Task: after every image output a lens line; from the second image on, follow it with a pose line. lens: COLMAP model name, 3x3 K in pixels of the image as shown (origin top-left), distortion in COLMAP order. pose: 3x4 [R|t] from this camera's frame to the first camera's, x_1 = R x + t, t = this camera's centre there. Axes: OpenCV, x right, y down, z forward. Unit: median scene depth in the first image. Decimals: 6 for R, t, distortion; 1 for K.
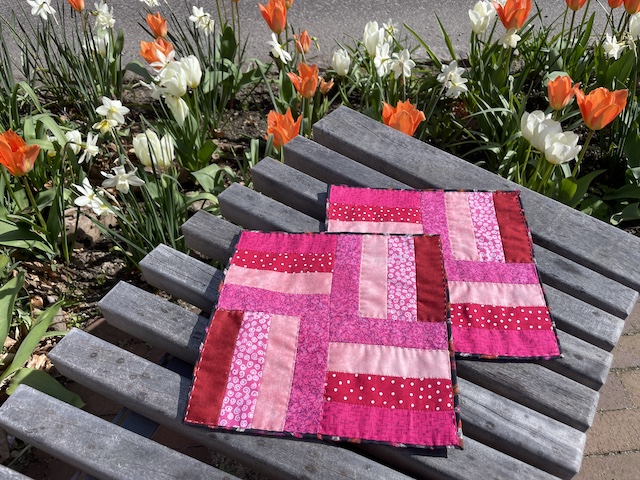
lens RADIAL K [[502.7, 0, 325.3], [0, 502.7, 243.6], [0, 0, 1]] dist [0.046075, -0.094201]
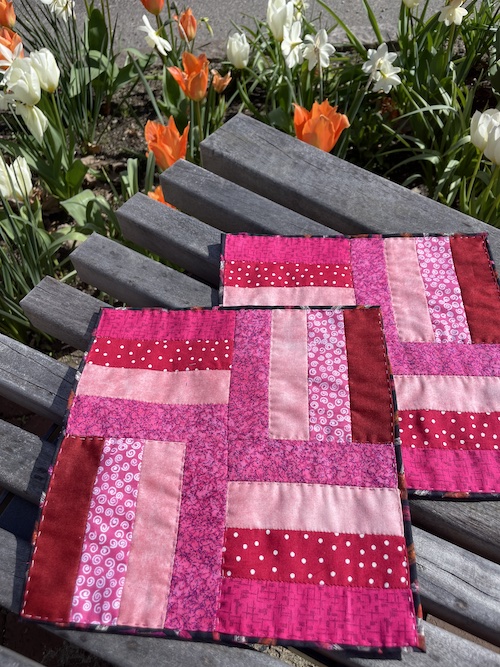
lens RADIAL K [[523.9, 0, 242.9], [0, 523.9, 335.2], [0, 0, 1]] dist [0.046075, -0.094201]
pose [[0.999175, -0.039367, 0.010028, 0.024989], [0.037388, 0.987675, 0.151988, -0.096511], [-0.015888, -0.151487, 0.988332, 0.261727]]
